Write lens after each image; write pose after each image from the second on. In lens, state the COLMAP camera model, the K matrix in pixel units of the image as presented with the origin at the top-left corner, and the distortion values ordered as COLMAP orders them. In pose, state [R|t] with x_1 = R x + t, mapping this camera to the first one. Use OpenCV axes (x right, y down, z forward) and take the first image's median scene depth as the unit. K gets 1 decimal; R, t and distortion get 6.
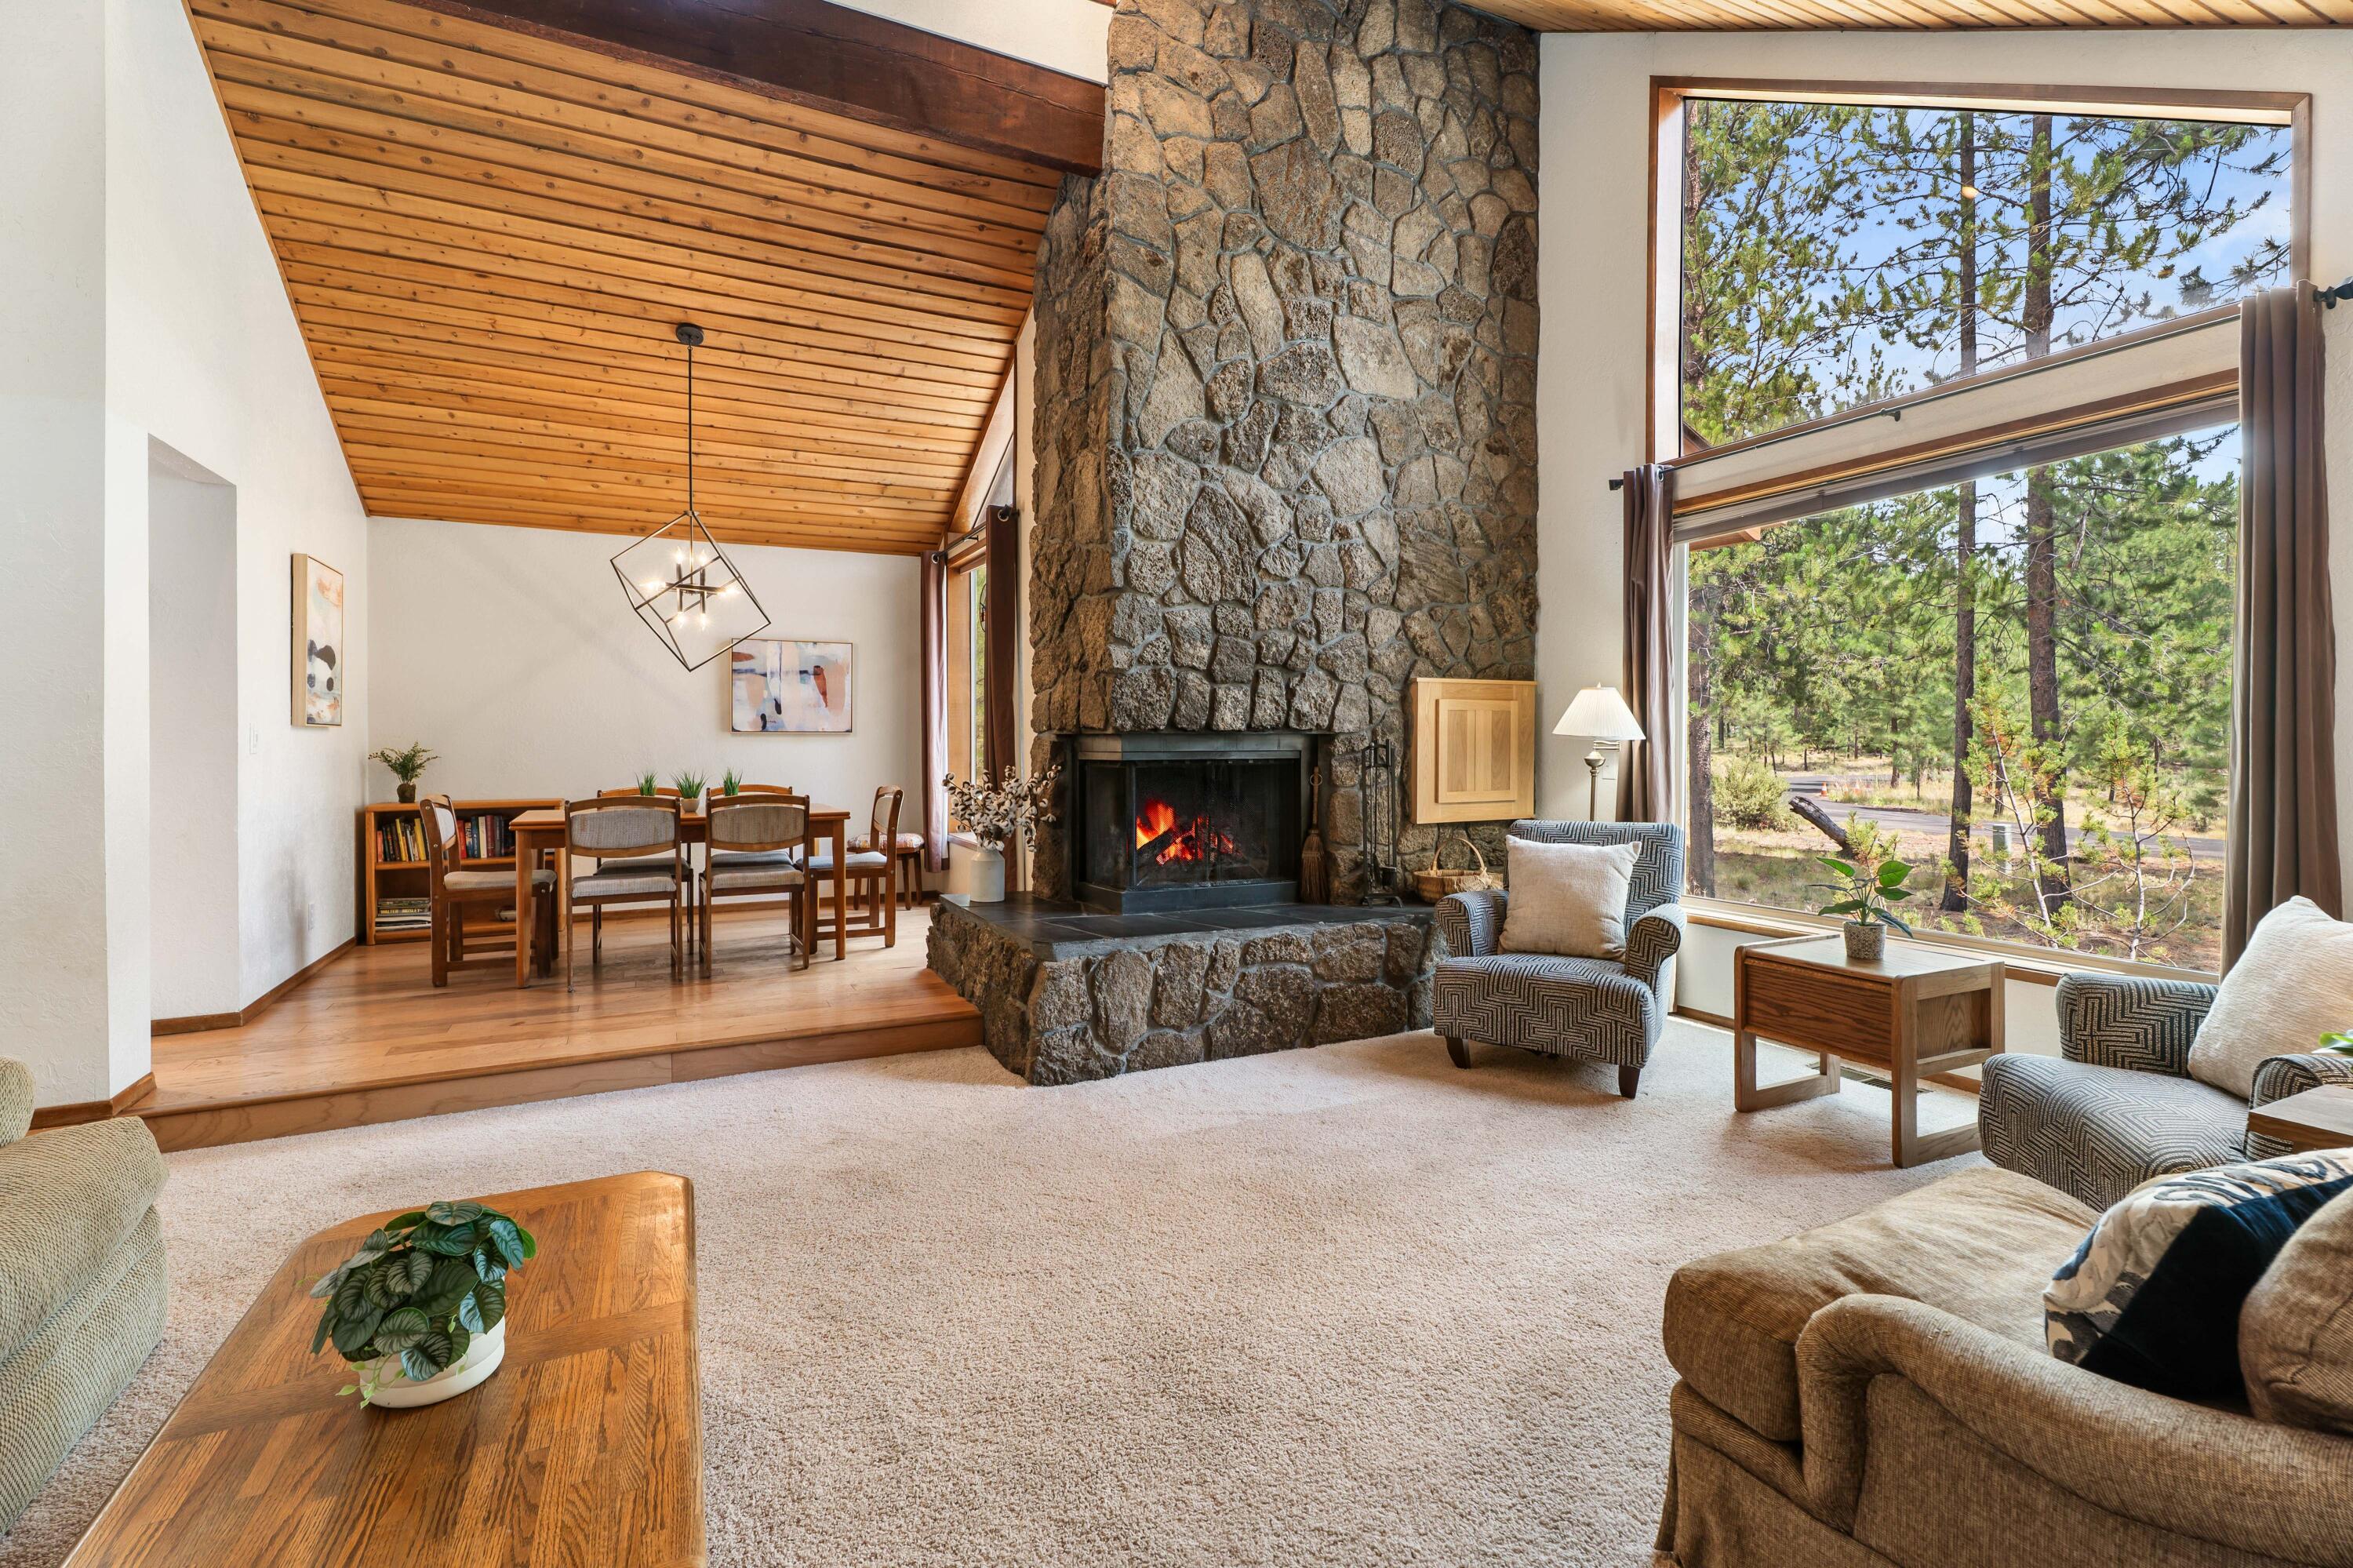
lens RADIAL K [[1051.6, 0, 1173.2], [0, 1051.6, 765.7], [0, 0, 1]] dist [0.000264, -0.000033]
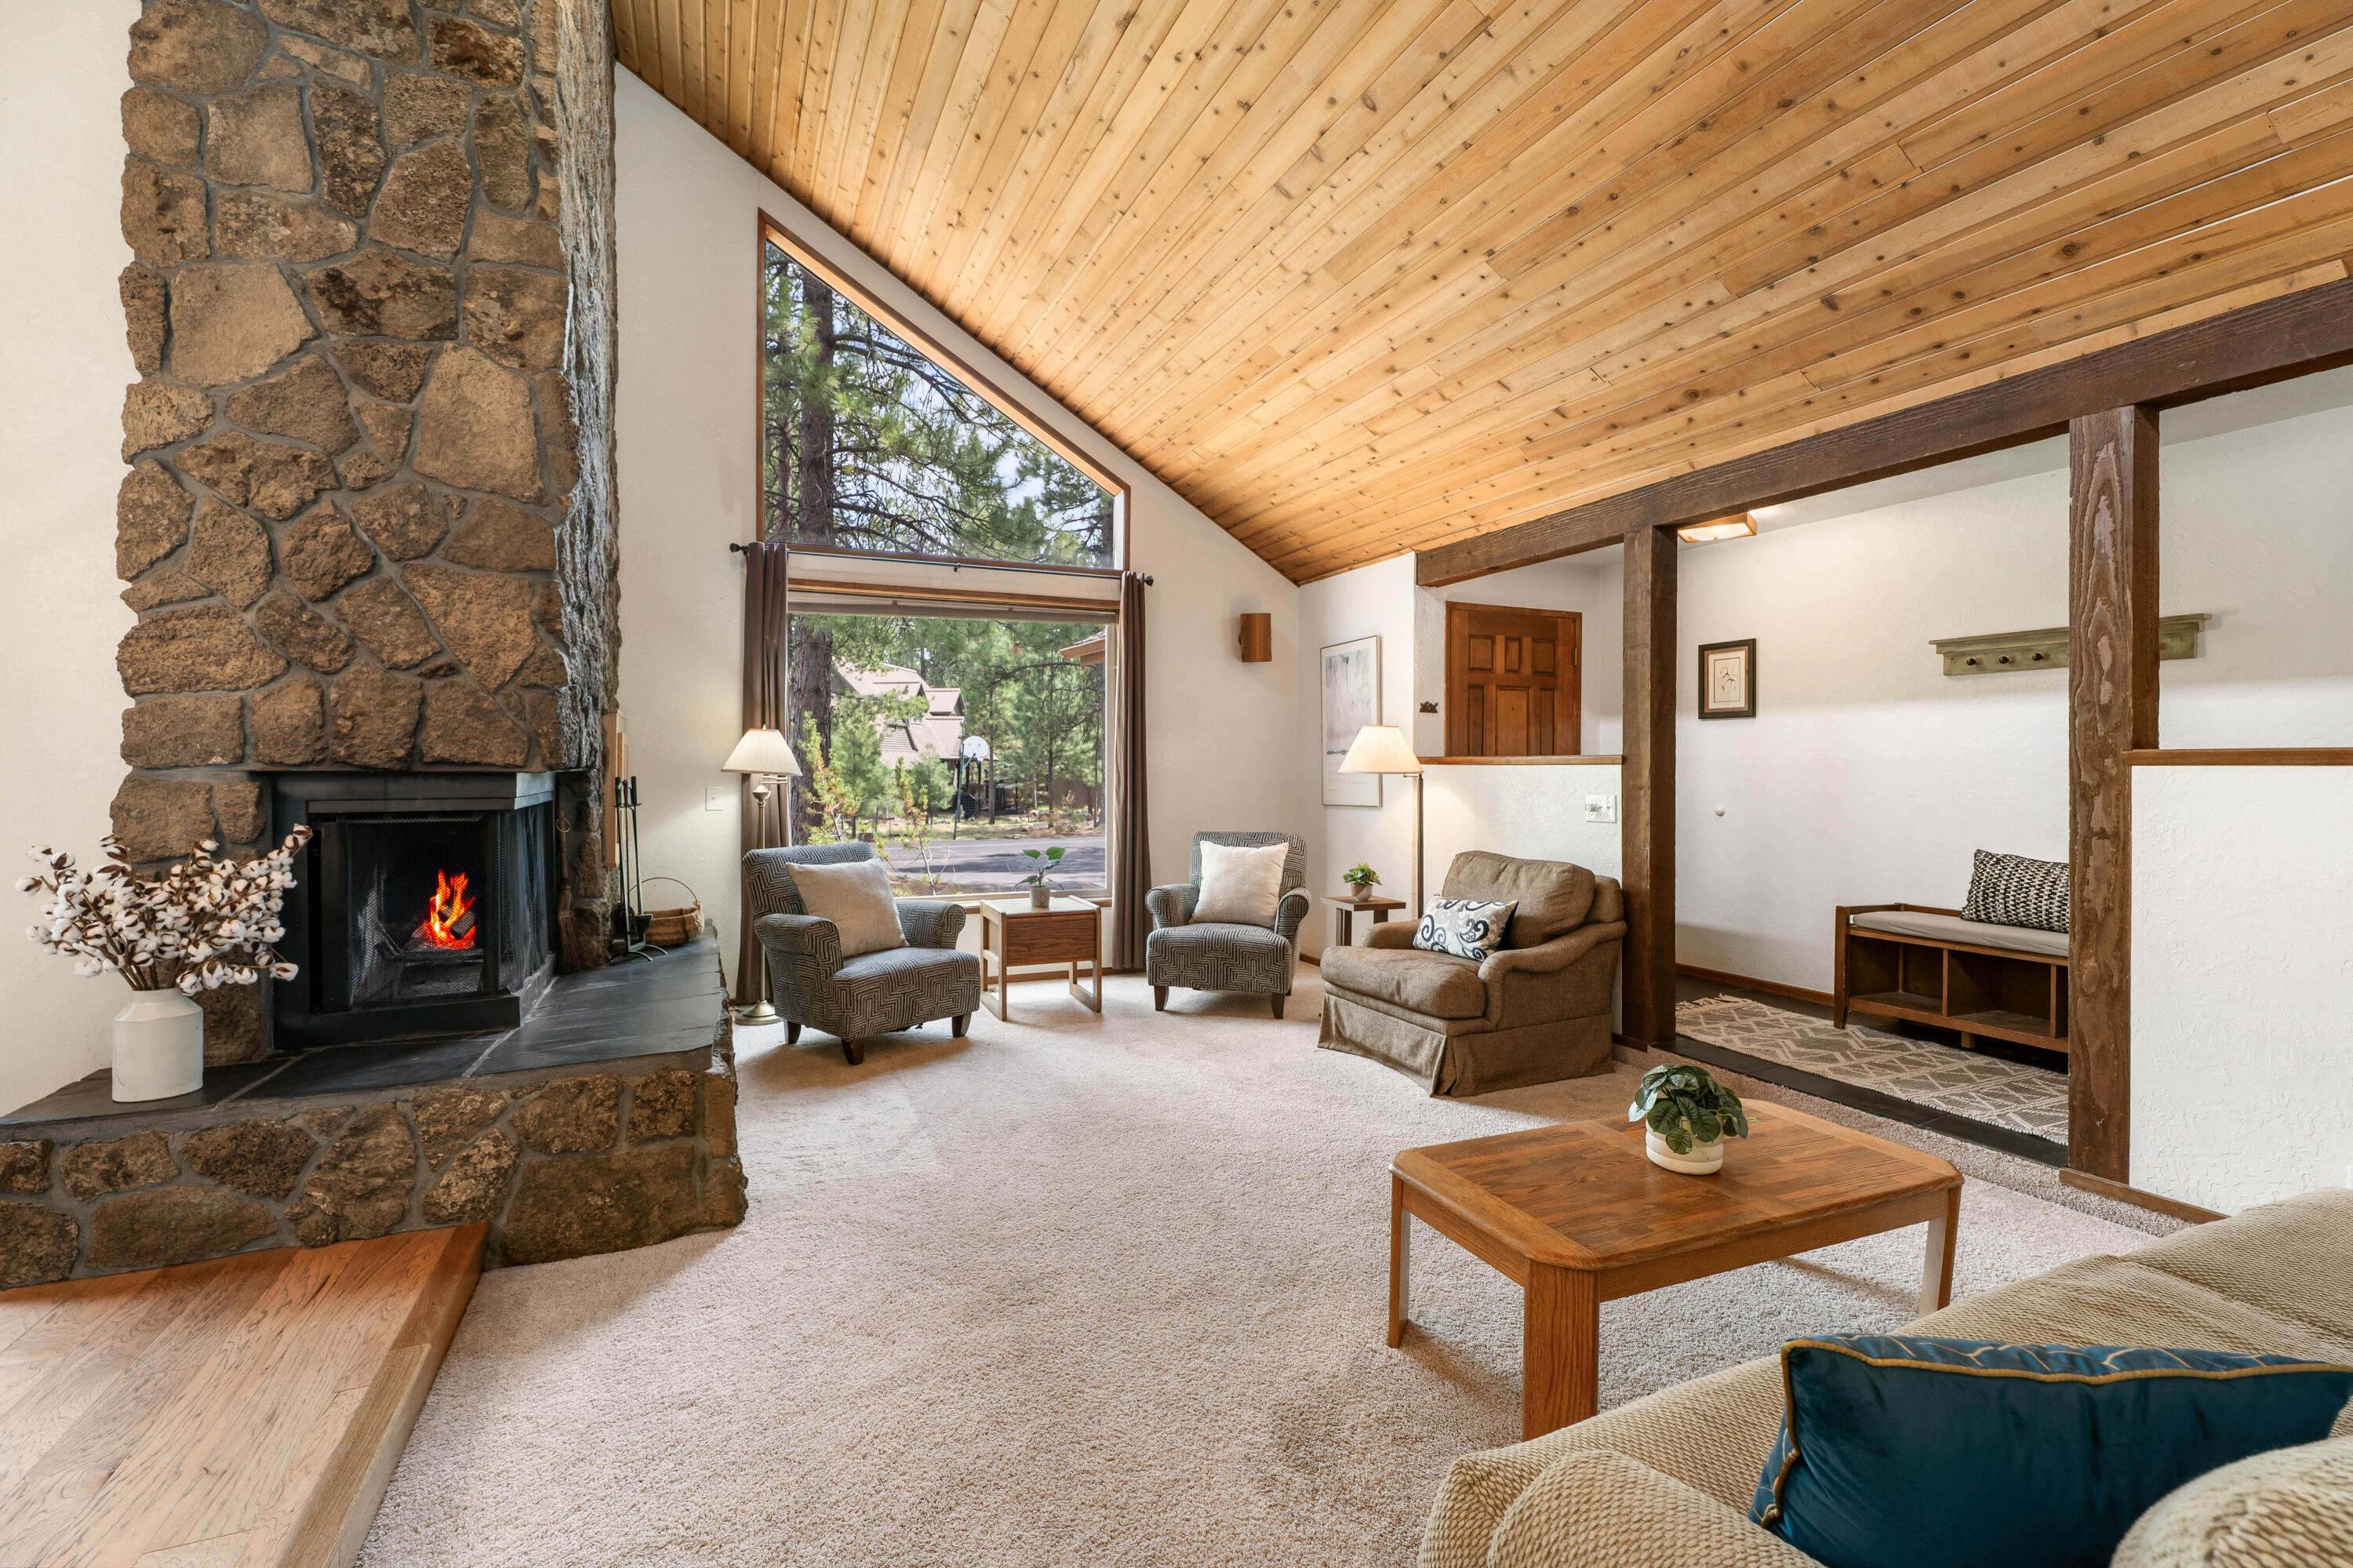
lens RADIAL K [[1051.6, 0, 1173.2], [0, 1051.6, 765.7], [0, 0, 1]] dist [0.000264, -0.000033]
pose [[0.042837, -0.001084, 0.999081, -0.910065], [0.010641, 0.999943, 0.000628, -0.036131], [-0.999025, 0.010604, 0.042846, 0.643840]]
